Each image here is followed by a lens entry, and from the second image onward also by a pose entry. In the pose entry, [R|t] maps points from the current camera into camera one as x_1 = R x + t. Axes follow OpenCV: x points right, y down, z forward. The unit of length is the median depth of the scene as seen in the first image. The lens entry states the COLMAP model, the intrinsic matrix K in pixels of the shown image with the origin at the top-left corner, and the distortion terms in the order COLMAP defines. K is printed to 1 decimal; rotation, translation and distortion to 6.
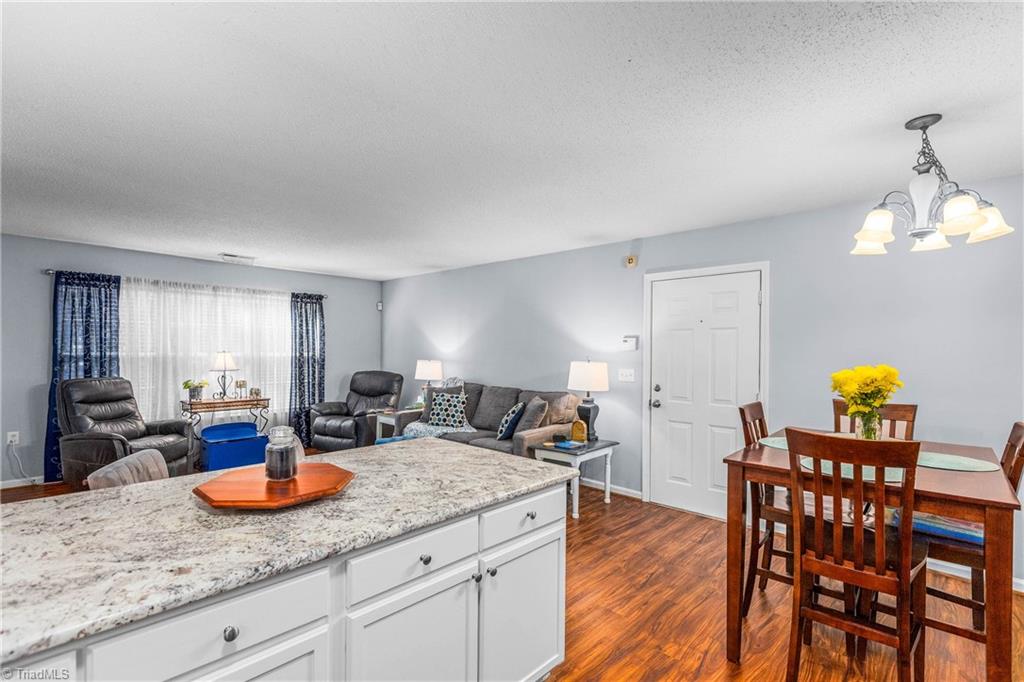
lens RADIAL K [[469.9, 0, 509.0], [0, 469.9, 352.1], [0, 0, 1]] dist [0.002220, -0.003899]
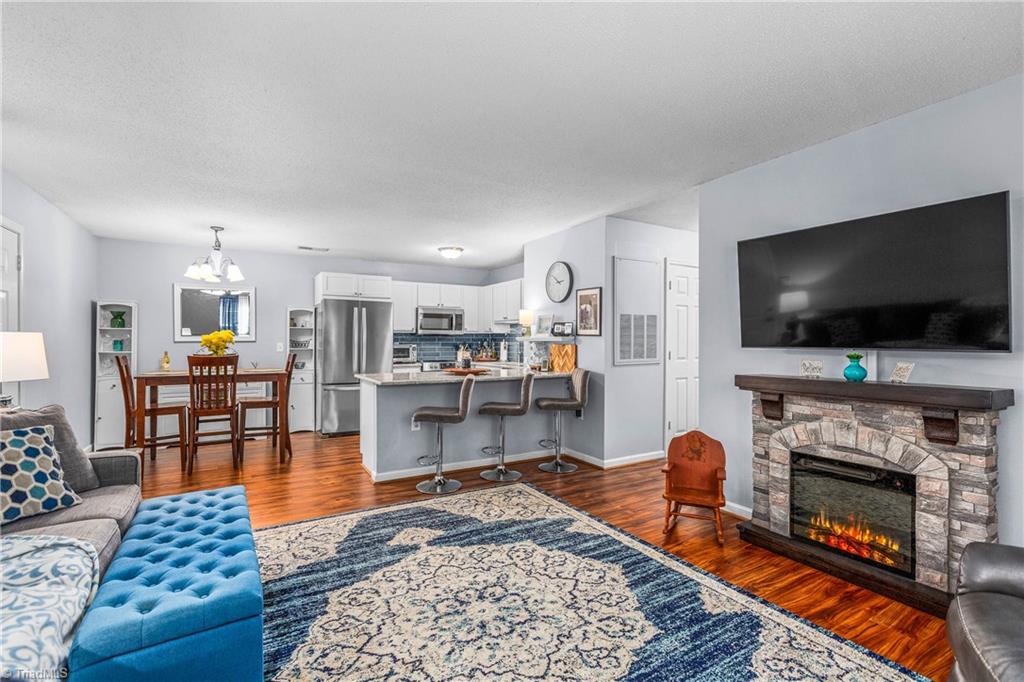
lens RADIAL K [[469.9, 0, 508.6], [0, 469.9, 345.0], [0, 0, 1]] dist [0.002220, -0.003899]
pose [[-0.957975, -0.013029, 0.286555, -0.520473], [-0.008454, 0.999816, 0.017195, 0.019972], [-0.286726, 0.014050, -0.957909, 1.239766]]
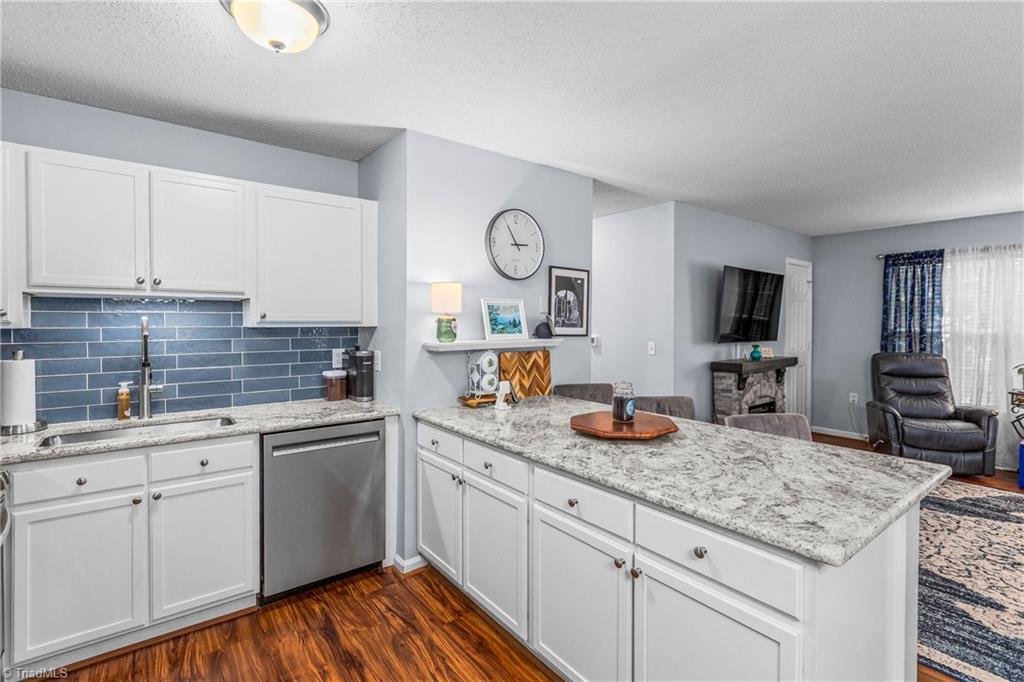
lens RADIAL K [[469.9, 0, 508.1], [0, 469.9, 338.4], [0, 0, 1]] dist [0.002220, -0.003899]
pose [[-0.163113, 0.022705, -0.986346, 0.277452], [-0.007447, 0.999678, 0.024243, 0.003612], [0.986579, 0.011300, -0.162892, 0.291943]]
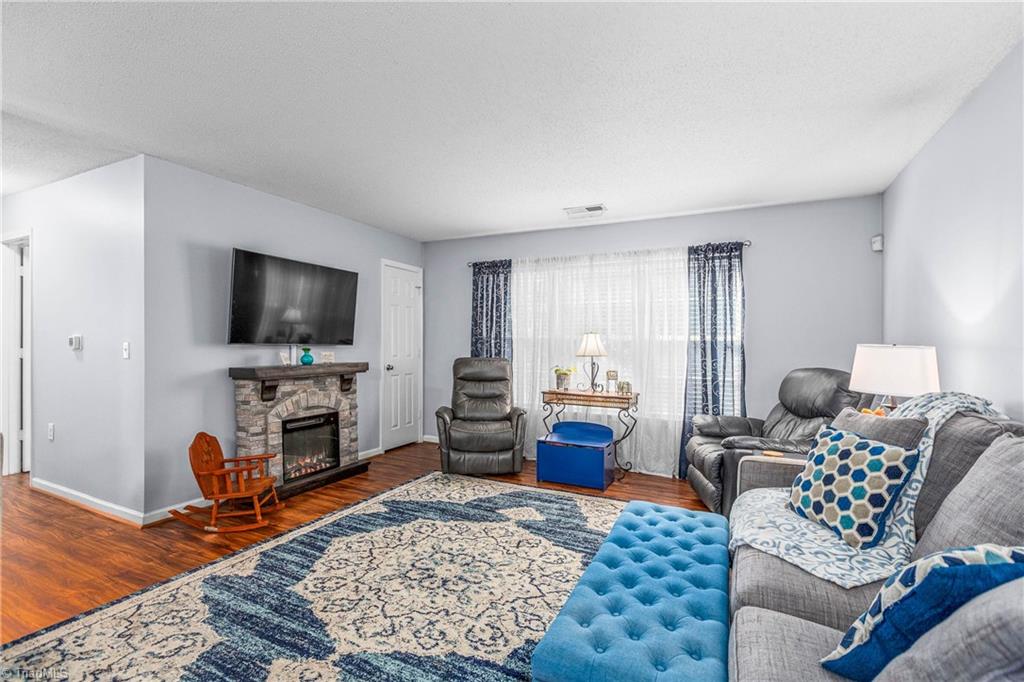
lens RADIAL K [[469.9, 0, 502.3], [0, 469.9, 342.6], [0, 0, 1]] dist [0.002220, -0.003899]
pose [[0.275671, -0.004602, -0.961241, 0.150668], [-0.013427, 0.999873, -0.008638, 0.028897], [0.961158, 0.015287, 0.275574, 0.732843]]
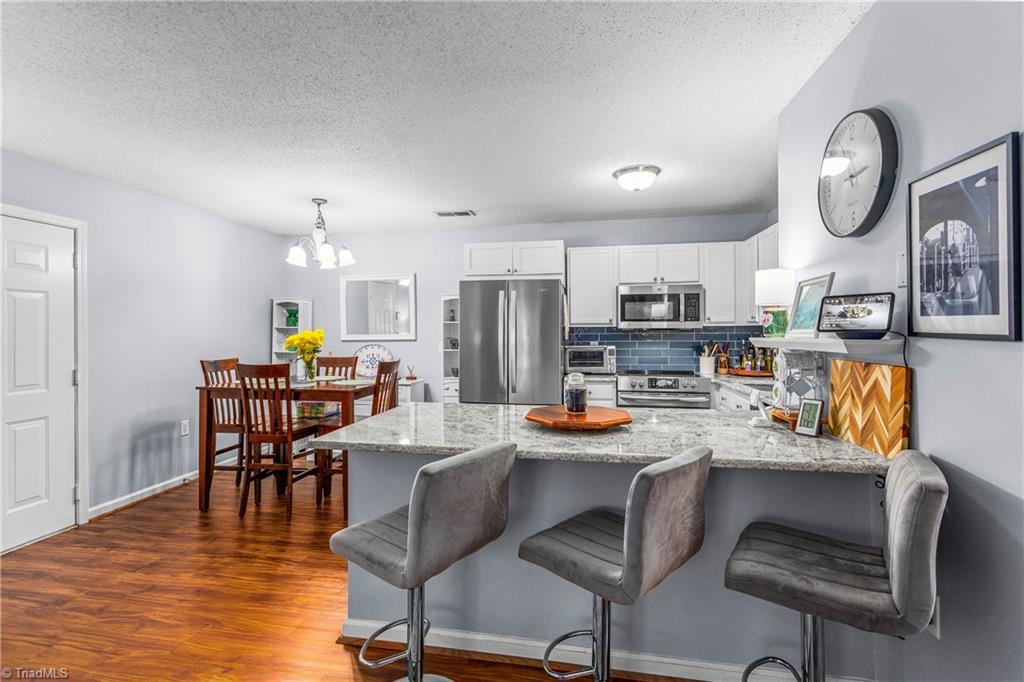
lens RADIAL K [[469.9, 0, 503.6], [0, 469.9, 325.0], [0, 0, 1]] dist [0.002220, -0.003899]
pose [[-0.542788, 0.004806, 0.839856, -0.479724], [0.003872, 0.999987, -0.003220, 0.009025], [-0.839861, 0.001504, -0.542800, 0.612759]]
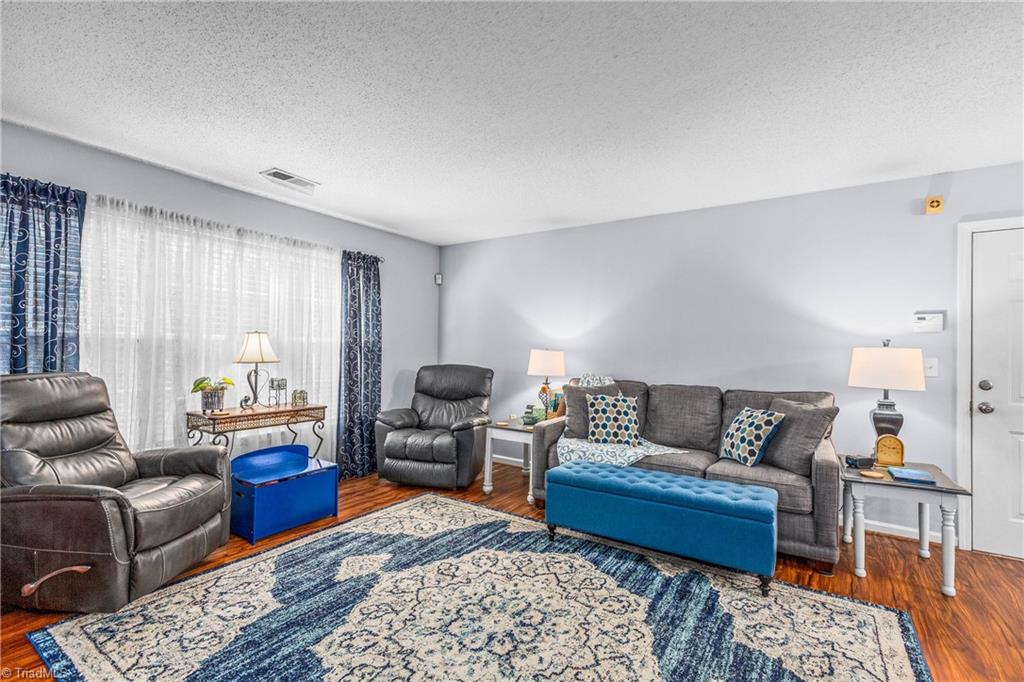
lens RADIAL K [[469.9, 0, 517.5], [0, 469.9, 337.1], [0, 0, 1]] dist [0.002220, -0.003899]
pose [[0.985355, 0.009641, 0.170242, -0.430856], [-0.005109, 0.999621, -0.027039, 0.024217], [-0.170438, 0.025773, 0.985031, 0.378646]]
